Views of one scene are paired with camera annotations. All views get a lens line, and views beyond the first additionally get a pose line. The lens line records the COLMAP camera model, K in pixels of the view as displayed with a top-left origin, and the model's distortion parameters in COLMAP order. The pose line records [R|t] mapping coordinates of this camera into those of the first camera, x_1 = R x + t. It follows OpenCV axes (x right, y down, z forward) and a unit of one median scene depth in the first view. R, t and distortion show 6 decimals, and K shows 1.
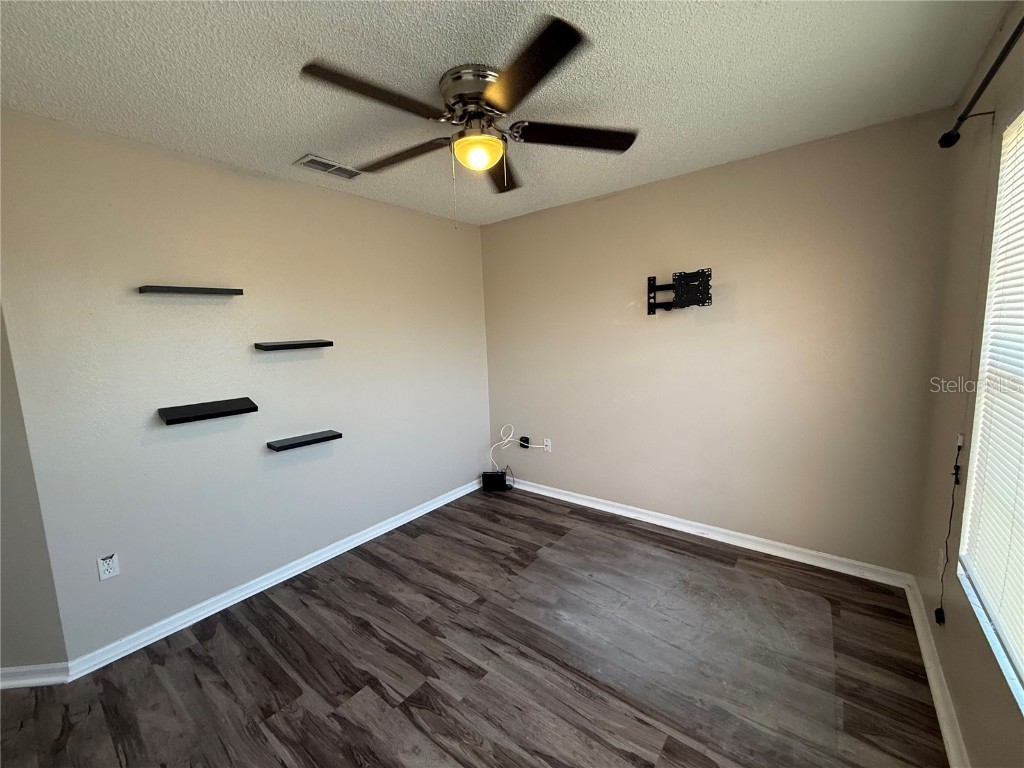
lens RADIAL K [[406.9, 0, 509.3], [0, 406.9, 384.3], [0, 0, 1]] dist [-0.000617, -0.000064]
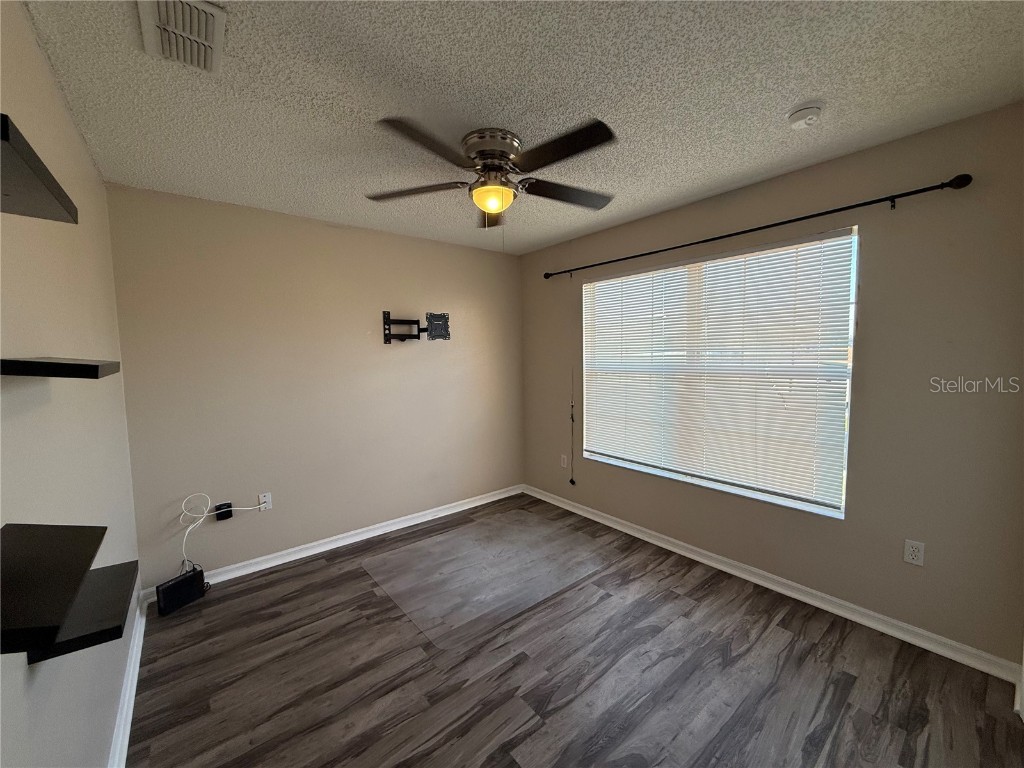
lens RADIAL K [[406.9, 0, 509.3], [0, 406.9, 384.3], [0, 0, 1]] dist [-0.000617, -0.000064]
pose [[0.226314, -0.039353, 0.973259, -0.823643], [0.133418, 0.991019, 0.009047, -0.027780], [-0.964874, 0.127802, 0.229532, 0.502617]]
